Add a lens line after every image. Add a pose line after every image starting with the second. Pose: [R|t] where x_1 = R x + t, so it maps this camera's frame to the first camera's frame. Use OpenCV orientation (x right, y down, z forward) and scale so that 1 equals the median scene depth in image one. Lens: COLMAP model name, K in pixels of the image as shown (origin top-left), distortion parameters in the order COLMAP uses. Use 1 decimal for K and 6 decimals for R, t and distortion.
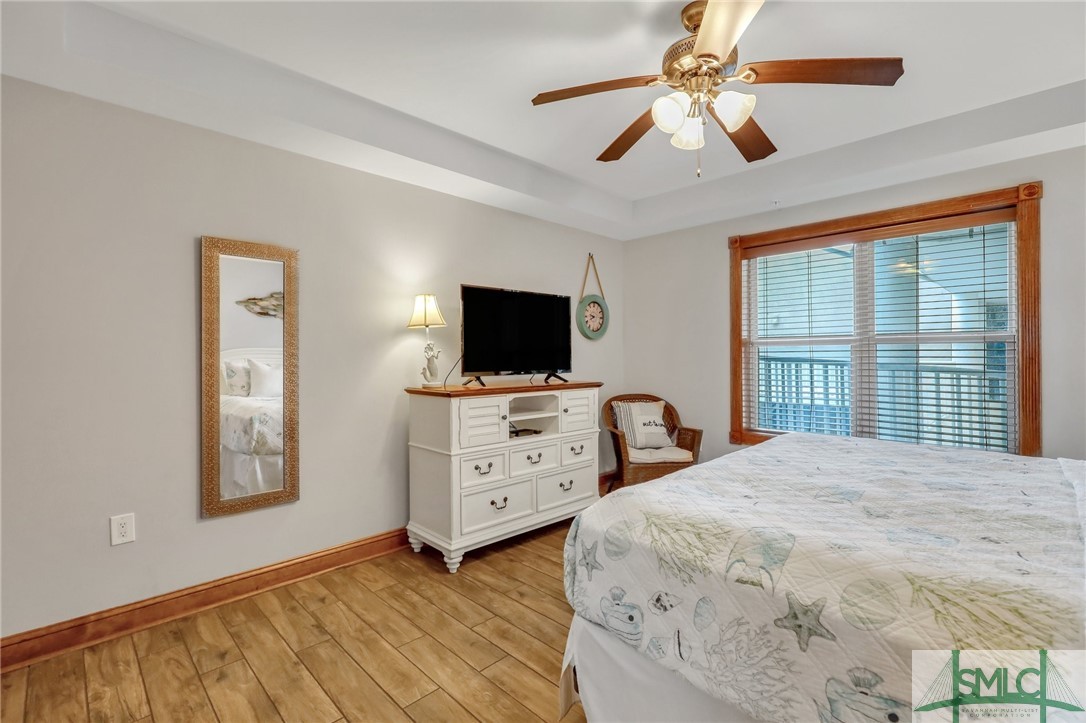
lens RADIAL K [[494.5, 0, 549.5], [0, 494.5, 358.1], [0, 0, 1]] dist [0.002064, -0.001364]
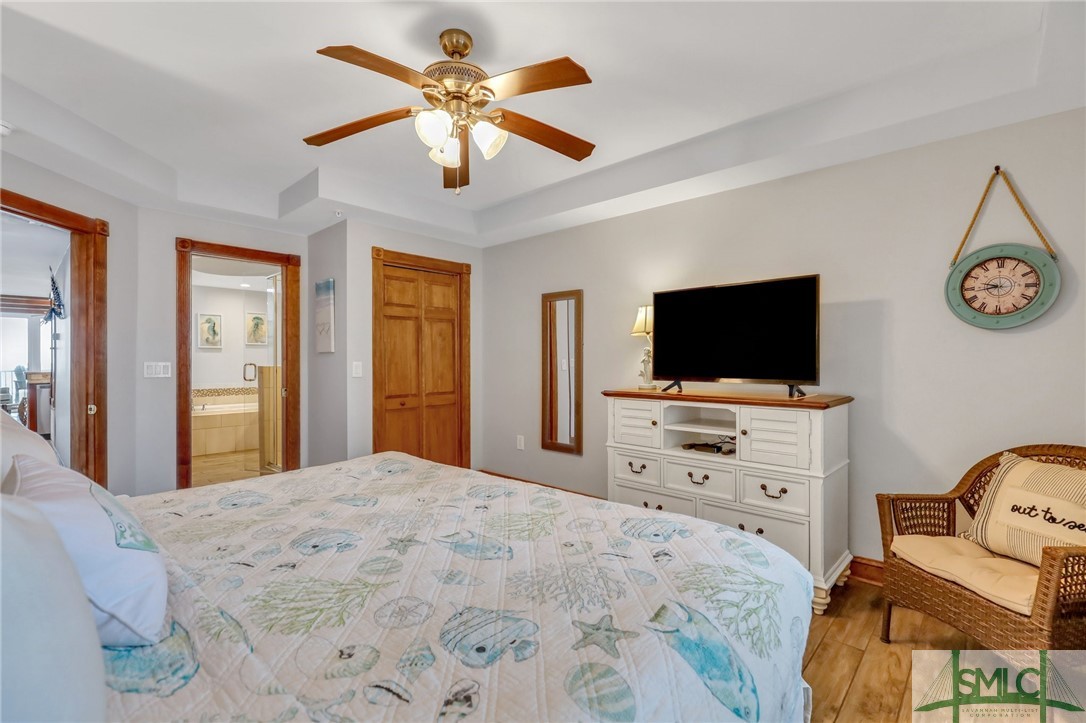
lens RADIAL K [[494.5, 0, 546.6], [0, 494.5, 359.7], [0, 0, 1]] dist [0.002064, -0.001364]
pose [[0.044352, 0.010995, -0.998955, 0.822191], [0.002396, 0.999935, 0.011112, -0.017597], [0.999013, -0.002887, 0.044323, 0.686530]]
